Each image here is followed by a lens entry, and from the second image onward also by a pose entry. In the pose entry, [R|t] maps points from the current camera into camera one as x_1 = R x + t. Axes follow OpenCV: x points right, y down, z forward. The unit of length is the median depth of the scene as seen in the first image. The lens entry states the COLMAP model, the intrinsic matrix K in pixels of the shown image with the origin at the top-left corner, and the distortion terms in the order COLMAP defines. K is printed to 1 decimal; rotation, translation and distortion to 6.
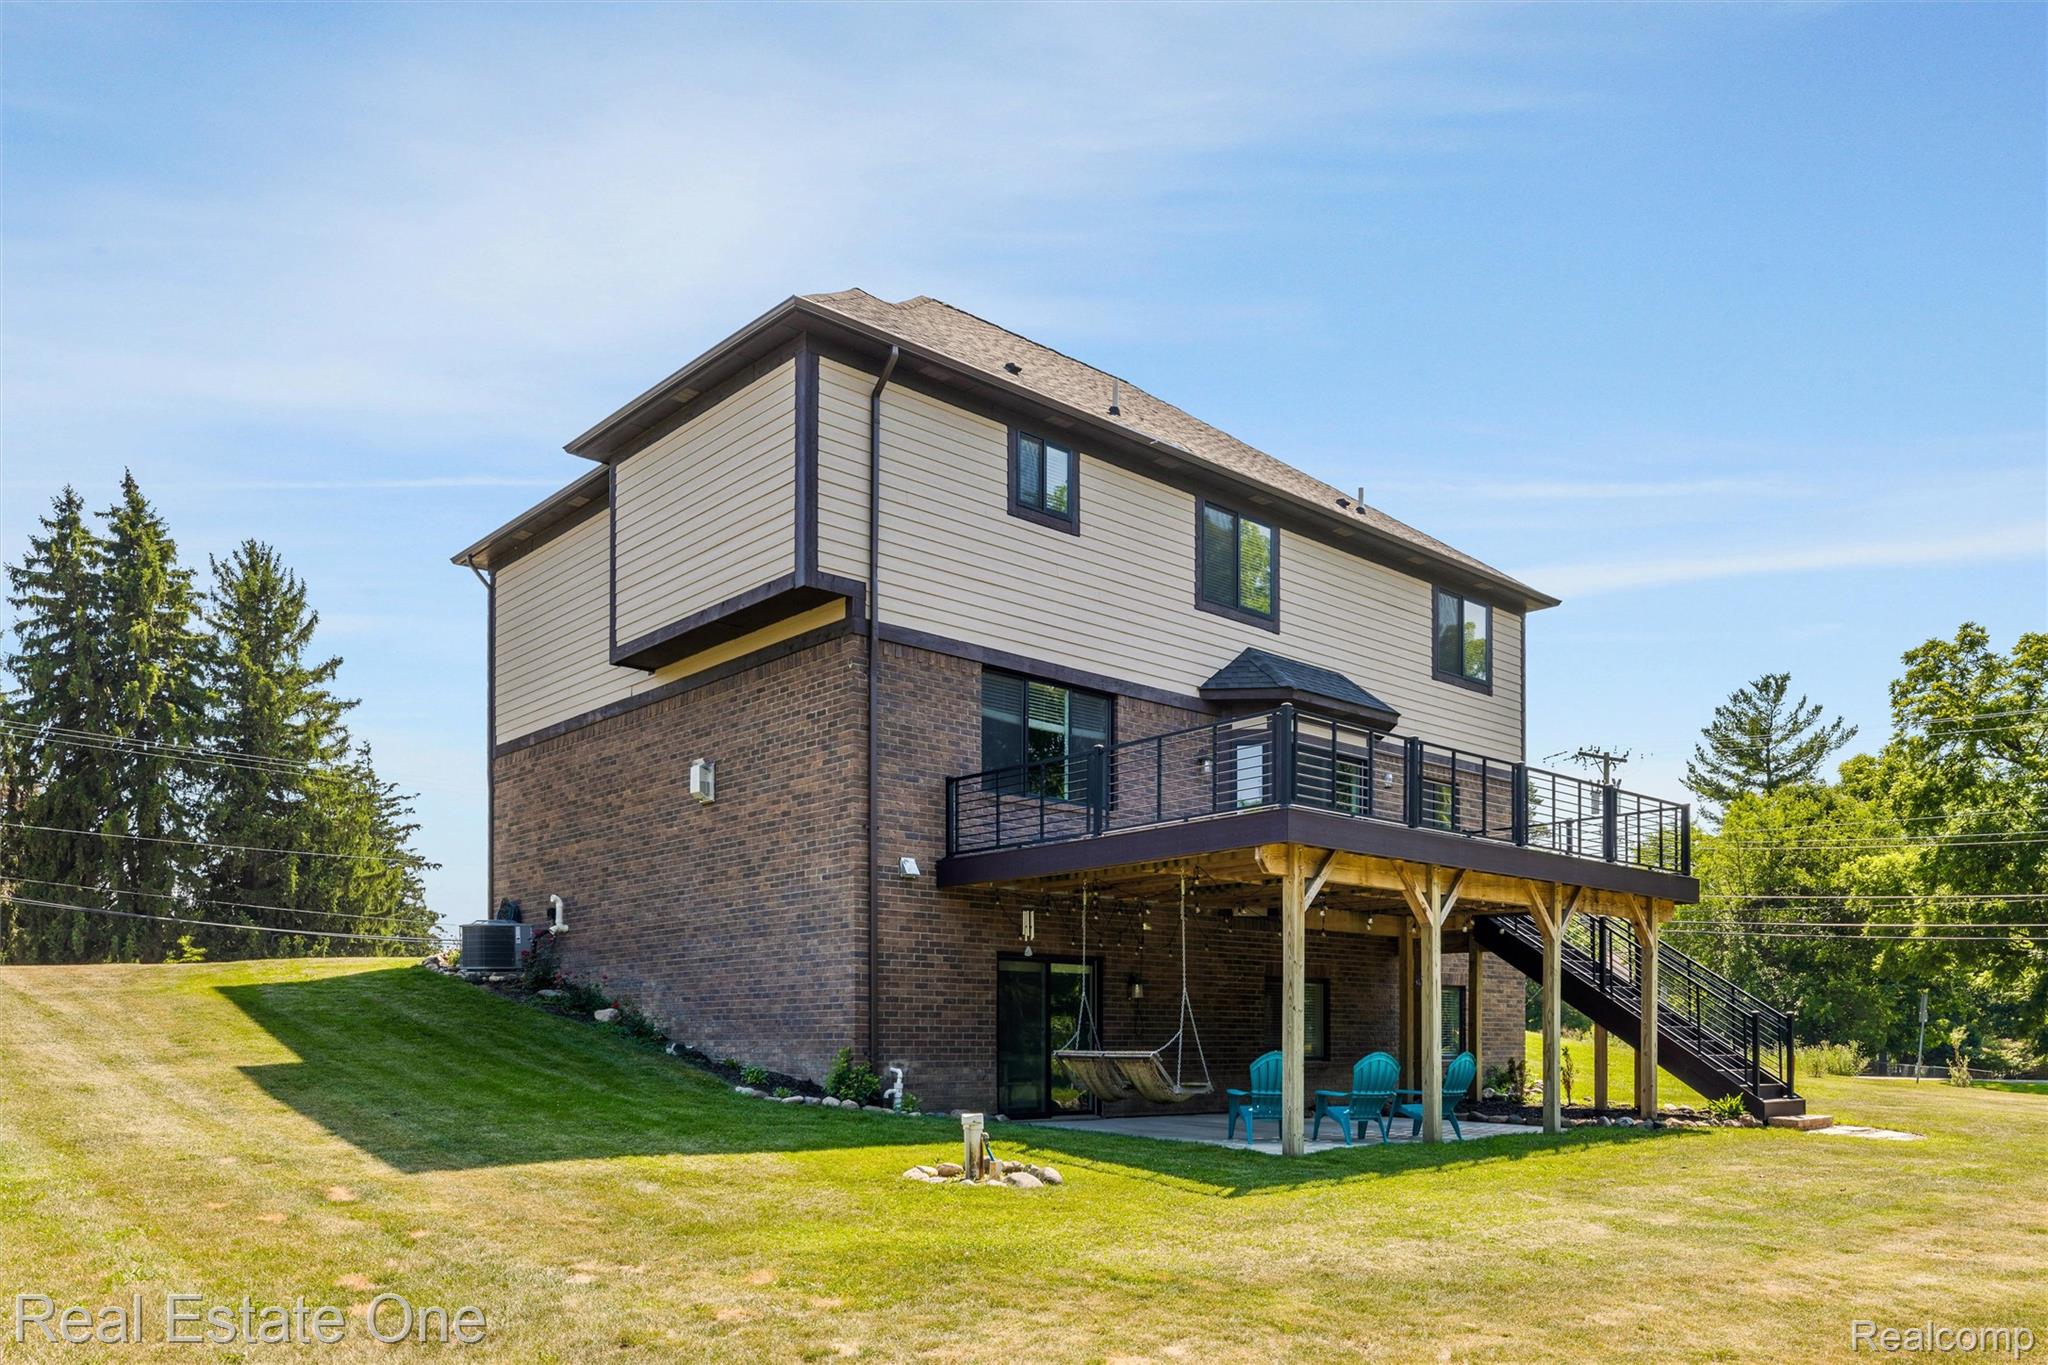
lens RADIAL K [[1475.2, 0, 1022.5], [0, 1475.2, 1011.6], [0, 0, 1]] dist [-0.010687, -0.000518]
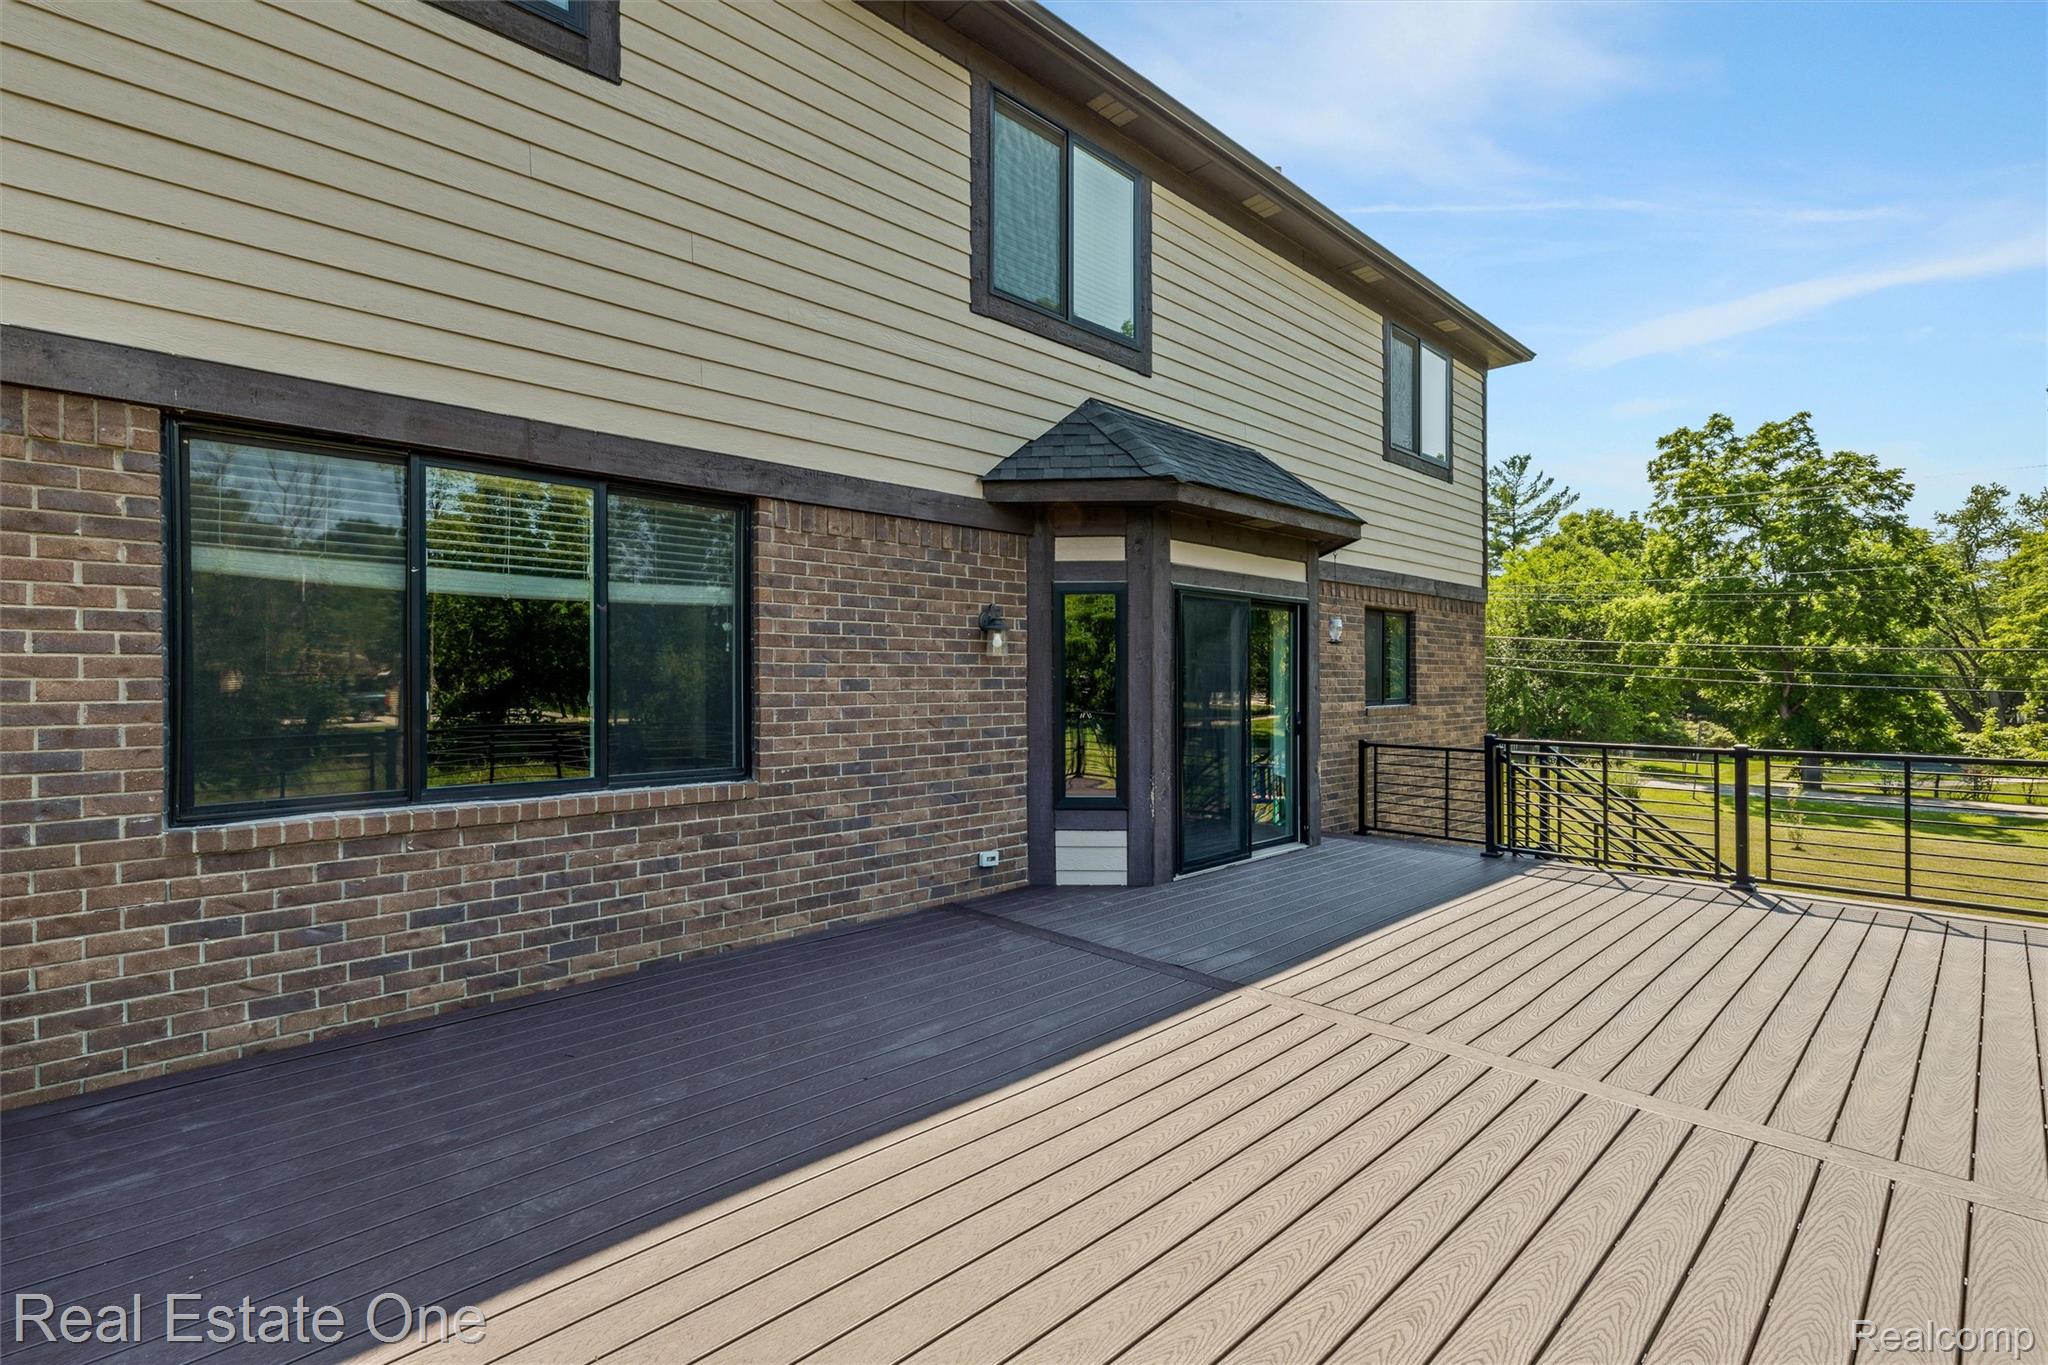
lens RADIAL K [[923.0, 0, 1035.6], [0, 923.0, 687.4], [0, 0, 1]] dist [-0.004046, -0.000255]
pose [[0.999488, -0.005397, 0.031540, 0.101195], [0.004707, 0.999749, 0.021916, -0.125454], [-0.031651, -0.021756, 0.999262, 0.554188]]
